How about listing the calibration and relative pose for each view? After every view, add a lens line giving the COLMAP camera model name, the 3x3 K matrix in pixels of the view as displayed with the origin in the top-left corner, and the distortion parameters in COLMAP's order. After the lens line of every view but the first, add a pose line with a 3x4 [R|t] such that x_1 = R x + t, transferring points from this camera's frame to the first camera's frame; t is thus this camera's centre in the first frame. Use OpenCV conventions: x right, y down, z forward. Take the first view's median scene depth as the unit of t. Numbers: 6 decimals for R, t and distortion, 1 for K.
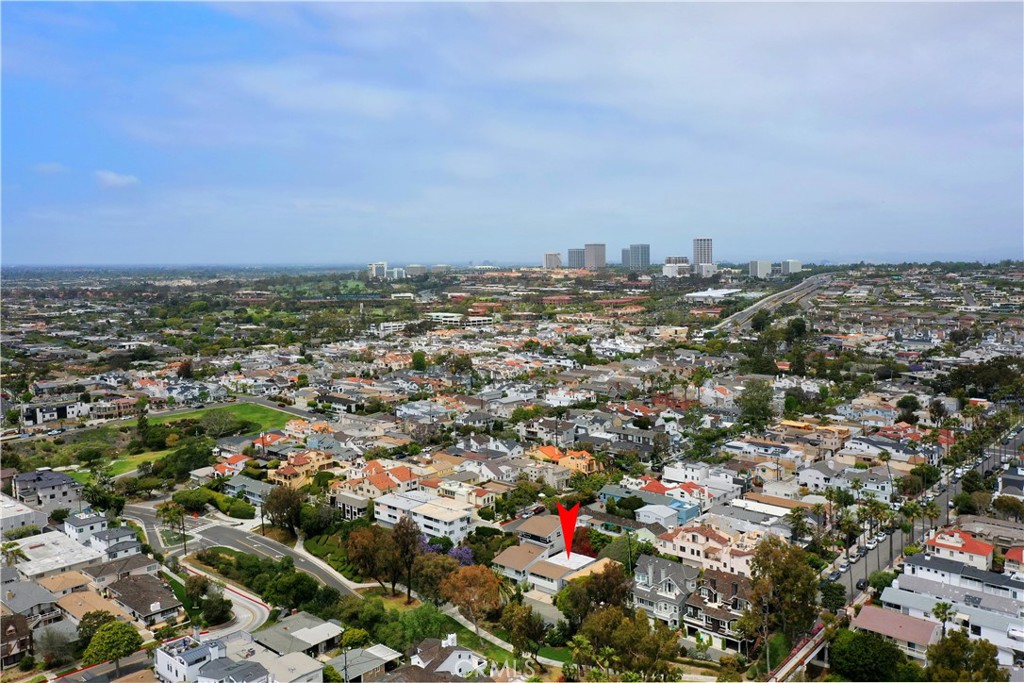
lens RADIAL K [[840.9, 0, 512.0], [0, 840.9, 341.5], [0, 0, 1]] dist [0.014998, 0.005200]
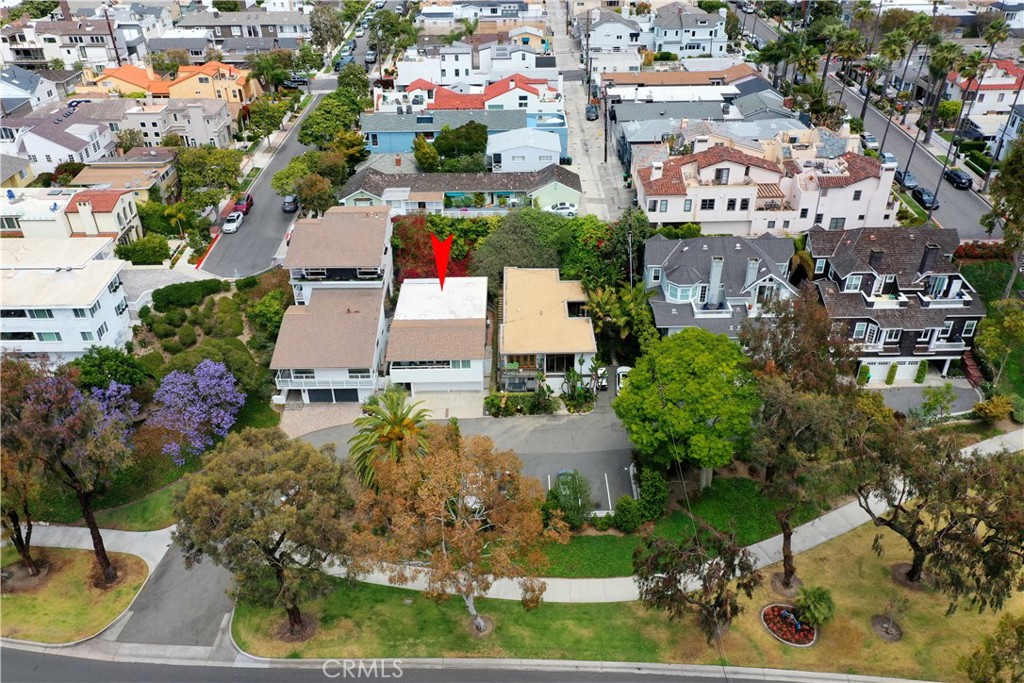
lens RADIAL K [[840.9, 0, 512.0], [0, 840.9, 341.5], [0, 0, 1]] dist [0.014998, 0.005200]
pose [[0.749543, -0.354428, 0.559077, -0.140214], [0.078403, 0.886171, 0.456677, 0.079869], [-0.657297, -0.298466, 0.692011, 0.623157]]
